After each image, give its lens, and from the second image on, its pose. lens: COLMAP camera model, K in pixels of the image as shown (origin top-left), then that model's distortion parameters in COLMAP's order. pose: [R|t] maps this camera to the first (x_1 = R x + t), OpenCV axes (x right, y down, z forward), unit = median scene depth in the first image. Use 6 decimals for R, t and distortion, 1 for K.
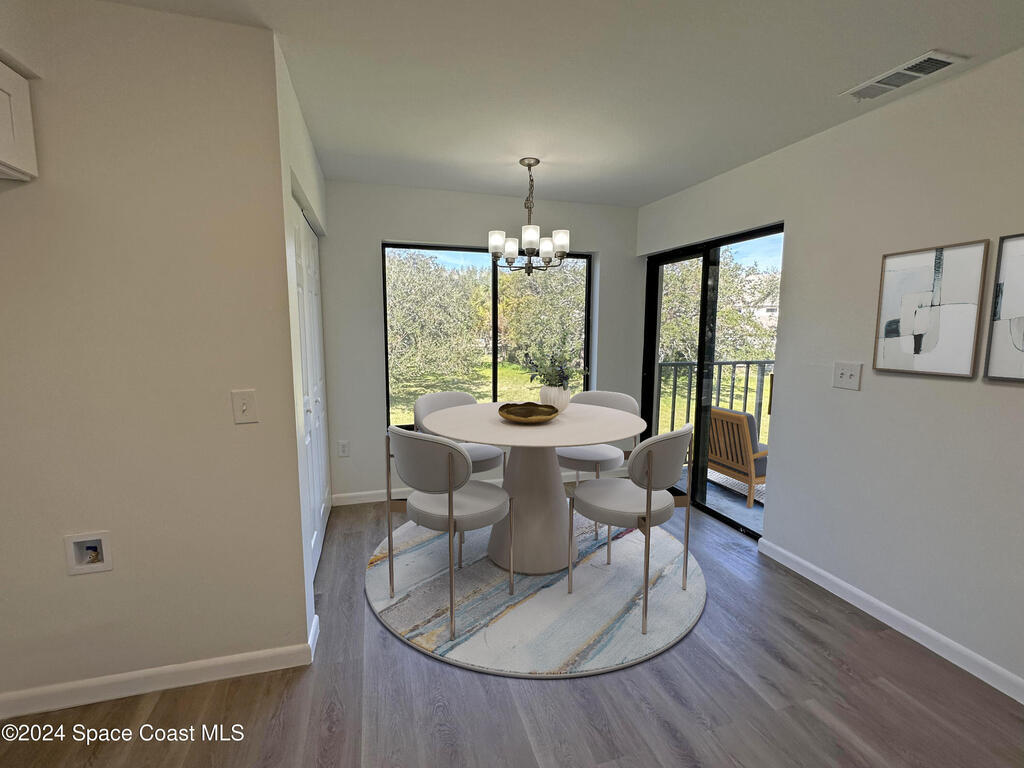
lens RADIAL K [[450.7, 0, 505.7], [0, 450.7, 376.1], [0, 0, 1]] dist [0.002784, 0.000232]
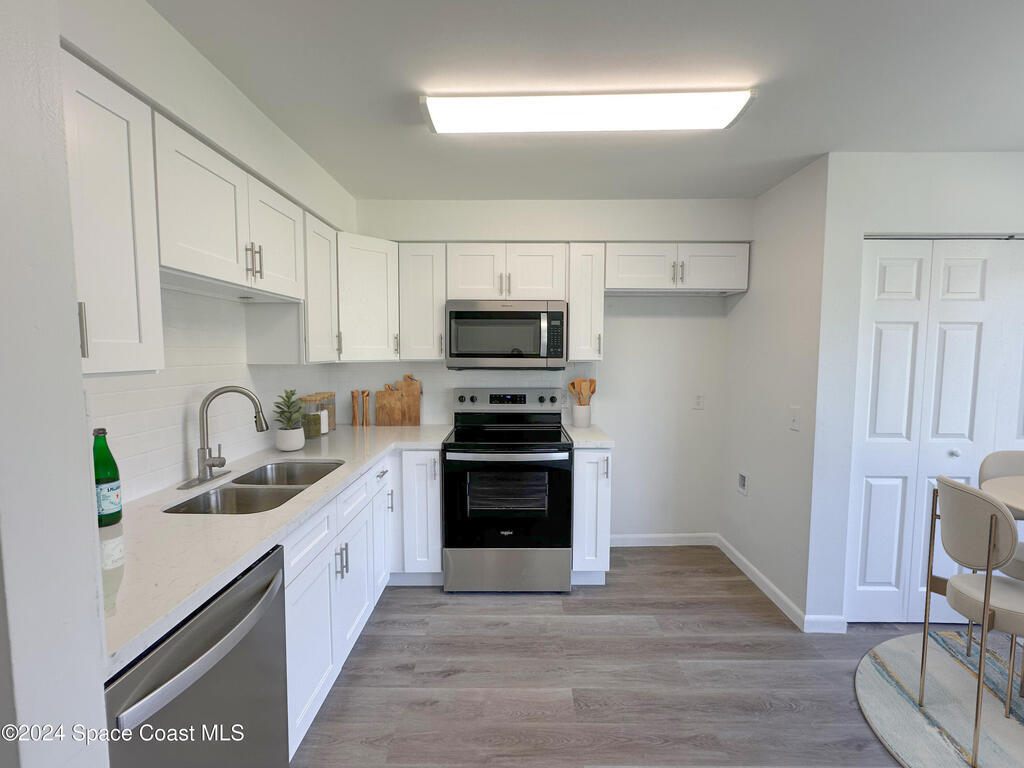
lens RADIAL K [[450.7, 0, 509.8], [0, 450.7, 383.4], [0, 0, 1]] dist [0.002784, 0.000232]
pose [[-0.286417, 0.077248, -0.954986, 1.108456], [-0.122245, 0.985652, 0.116392, -0.110331], [0.950274, 0.150079, -0.272865, 0.542177]]
